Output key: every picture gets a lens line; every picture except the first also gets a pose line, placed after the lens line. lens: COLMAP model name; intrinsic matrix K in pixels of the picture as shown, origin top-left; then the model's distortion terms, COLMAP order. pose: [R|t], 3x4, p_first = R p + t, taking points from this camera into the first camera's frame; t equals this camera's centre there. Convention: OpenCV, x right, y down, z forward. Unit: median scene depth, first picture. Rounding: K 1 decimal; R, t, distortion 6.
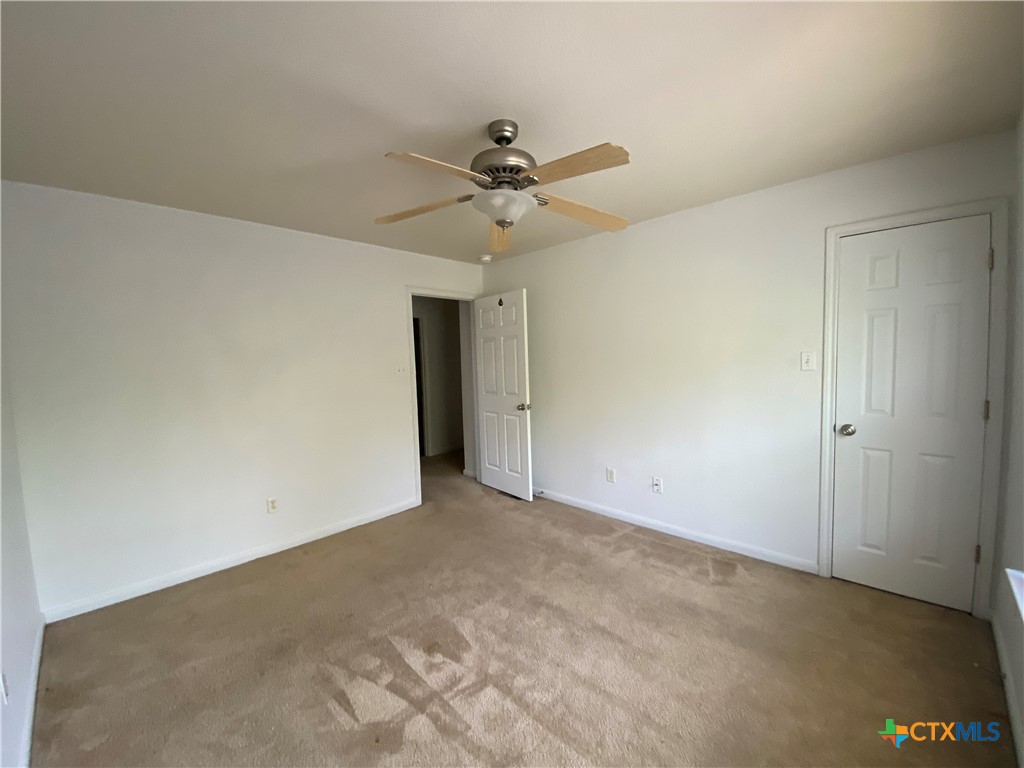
lens RADIAL K [[418.8, 0, 510.5], [0, 418.8, 388.3], [0, 0, 1]] dist [-0.000247, -0.000424]
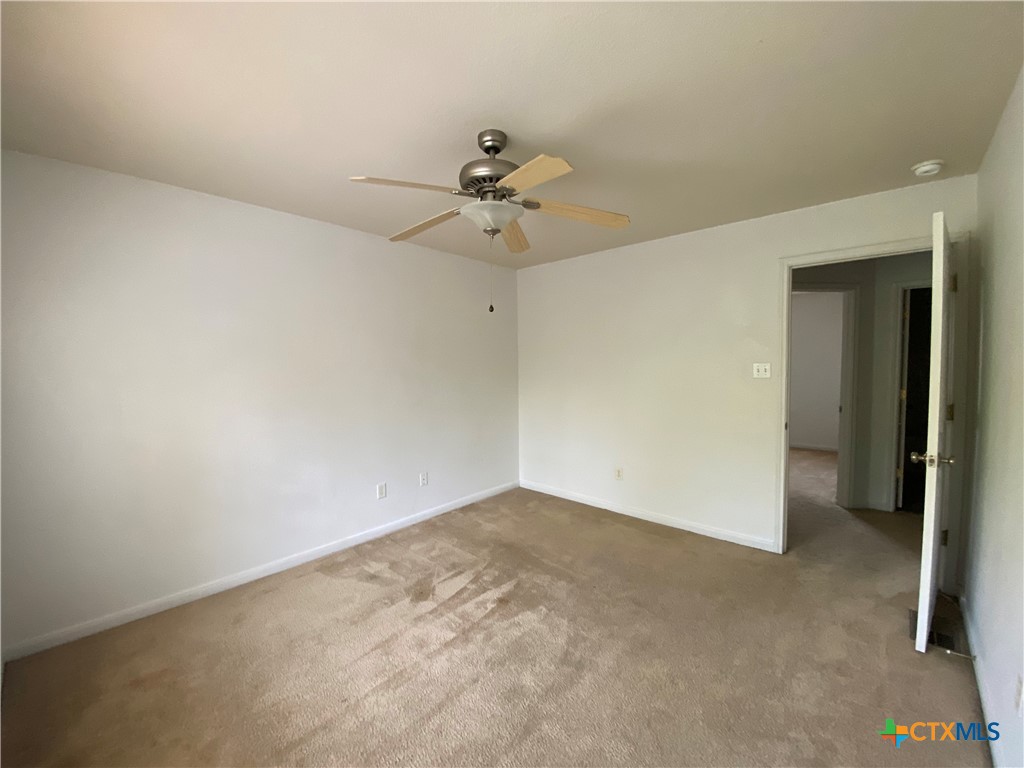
lens RADIAL K [[418.8, 0, 510.5], [0, 418.8, 388.3], [0, 0, 1]] dist [-0.000247, -0.000424]
pose [[0.029323, 0.088058, -0.995684, 0.826110], [-0.063622, 0.994257, 0.086058, -0.079386], [0.997543, 0.060824, 0.034757, 0.813331]]
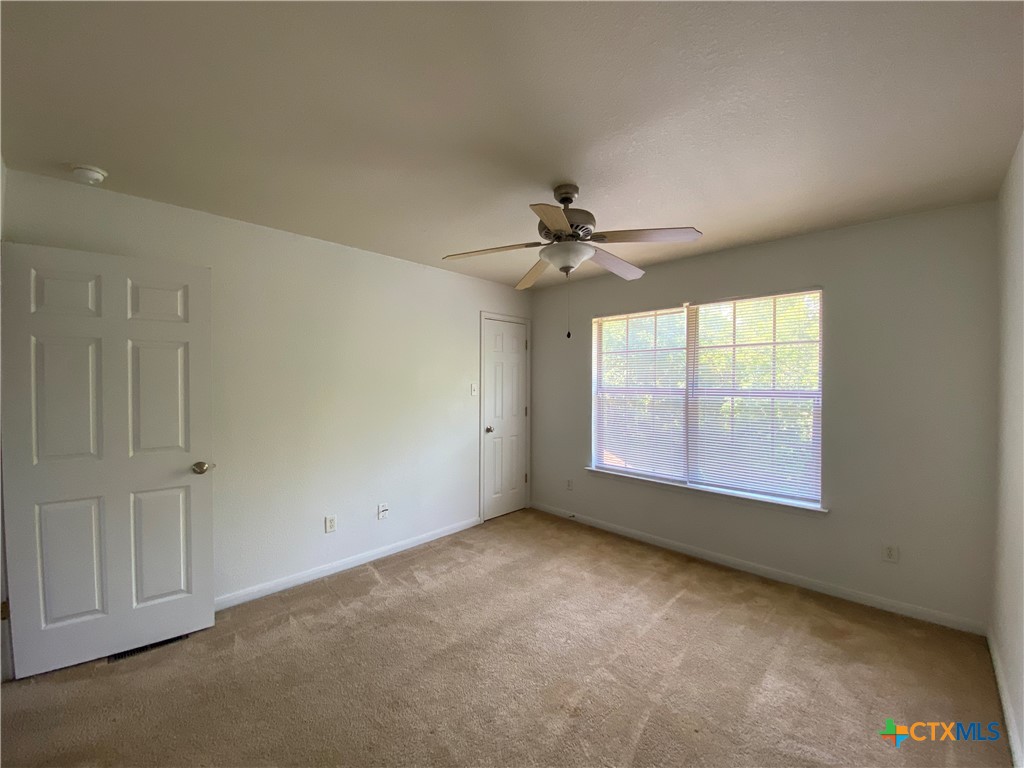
lens RADIAL K [[412.7, 0, 512.0], [0, 412.7, 384.0], [0, 0, 1]] dist [-0.000856, -0.000342]
pose [[-0.005691, 0.022430, 0.999732, -0.914928], [0.078541, 0.996670, -0.021914, -0.044118], [-0.996895, 0.078395, -0.007433, 0.920404]]
